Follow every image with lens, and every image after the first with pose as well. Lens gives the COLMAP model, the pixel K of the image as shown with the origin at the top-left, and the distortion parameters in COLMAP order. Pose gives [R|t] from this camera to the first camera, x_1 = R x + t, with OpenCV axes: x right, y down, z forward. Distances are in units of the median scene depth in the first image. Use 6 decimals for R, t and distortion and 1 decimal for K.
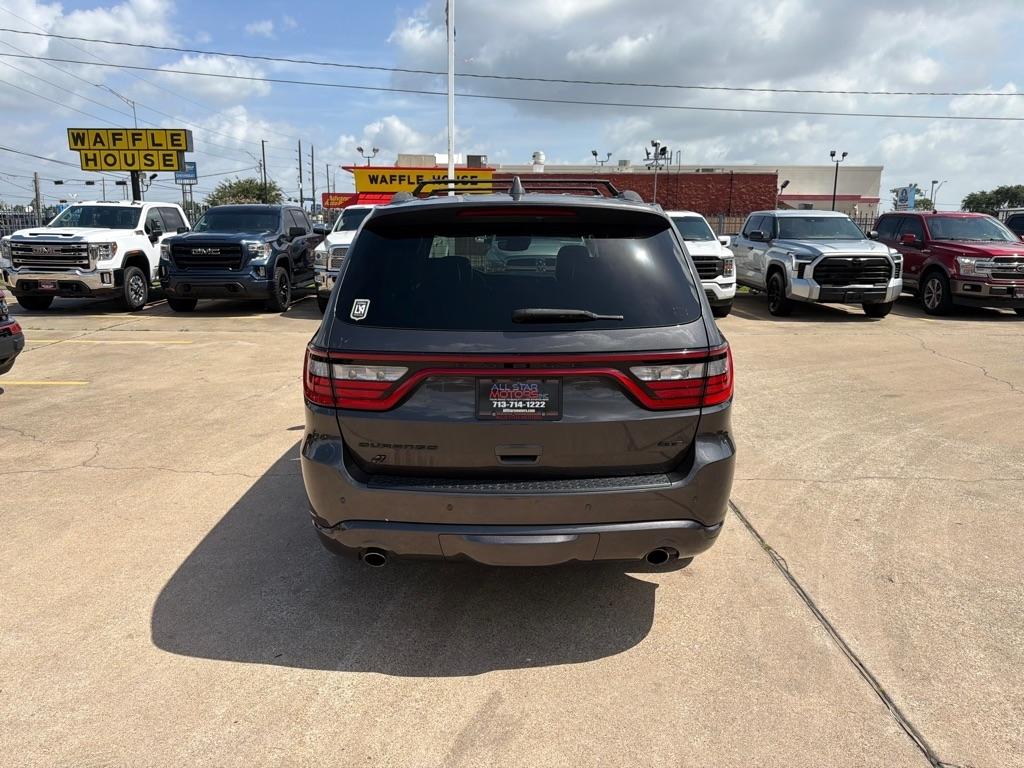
lens RADIAL K [[723.1, 0, 510.8], [0, 723.1, 387.8], [0, 0, 1]] dist [0.042405, -0.052277]
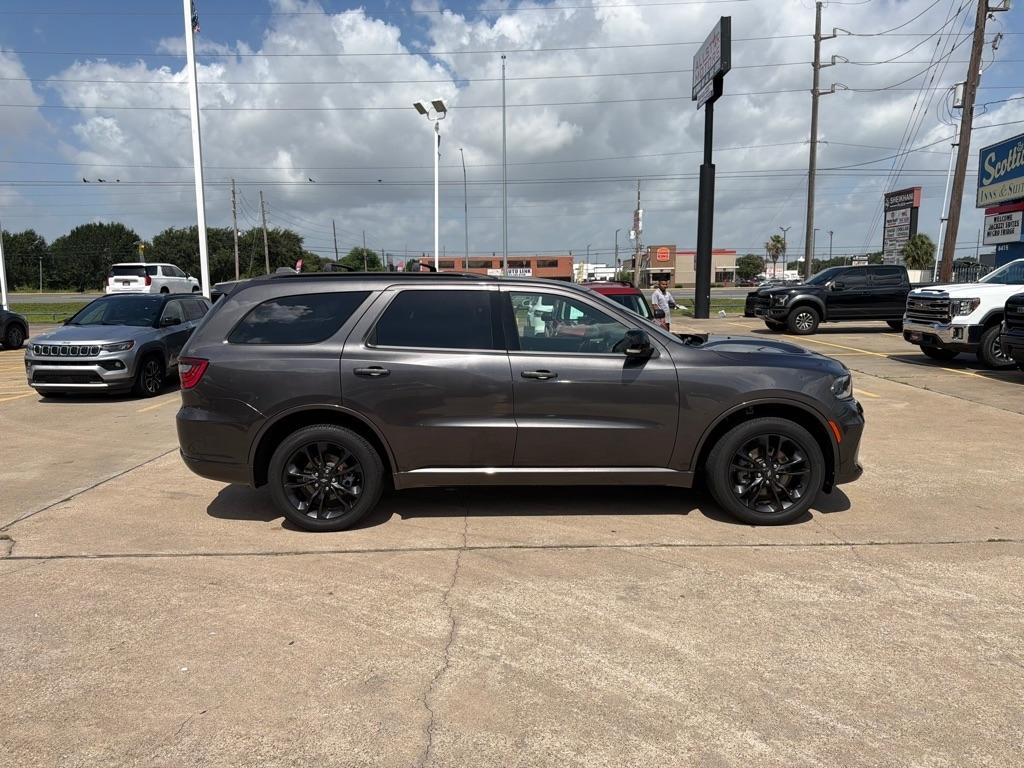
lens RADIAL K [[723.1, 0, 507.5], [0, 723.1, 385.2], [0, 0, 1]] dist [0.042405, -0.052277]
pose [[-0.004875, 0.130125, -0.991486, 0.844308], [-0.201732, 0.970984, 0.128426, -0.155126], [0.979429, 0.200641, 0.021517, 0.700689]]
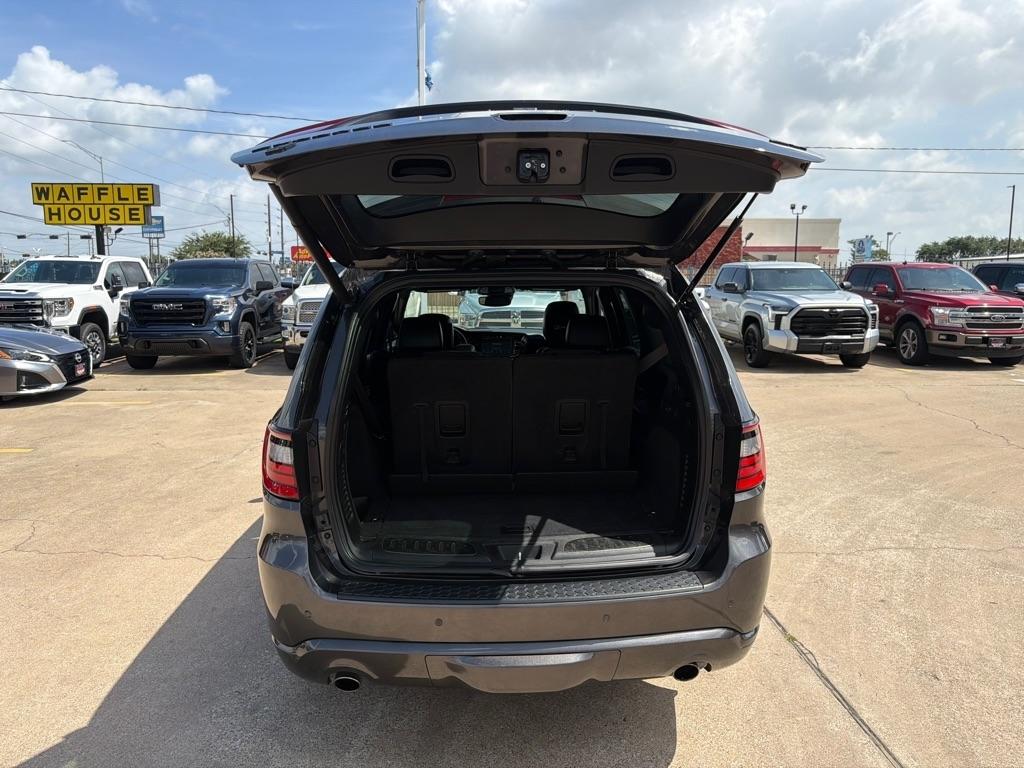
lens RADIAL K [[723.1, 0, 507.4], [0, 723.1, 388.6], [0, 0, 1]] dist [0.042405, -0.052277]
pose [[0.999261, -0.010847, 0.036862, -0.012939], [0.013293, 0.997679, -0.066780, -0.016582], [-0.036052, 0.067221, 0.997087, 0.058234]]
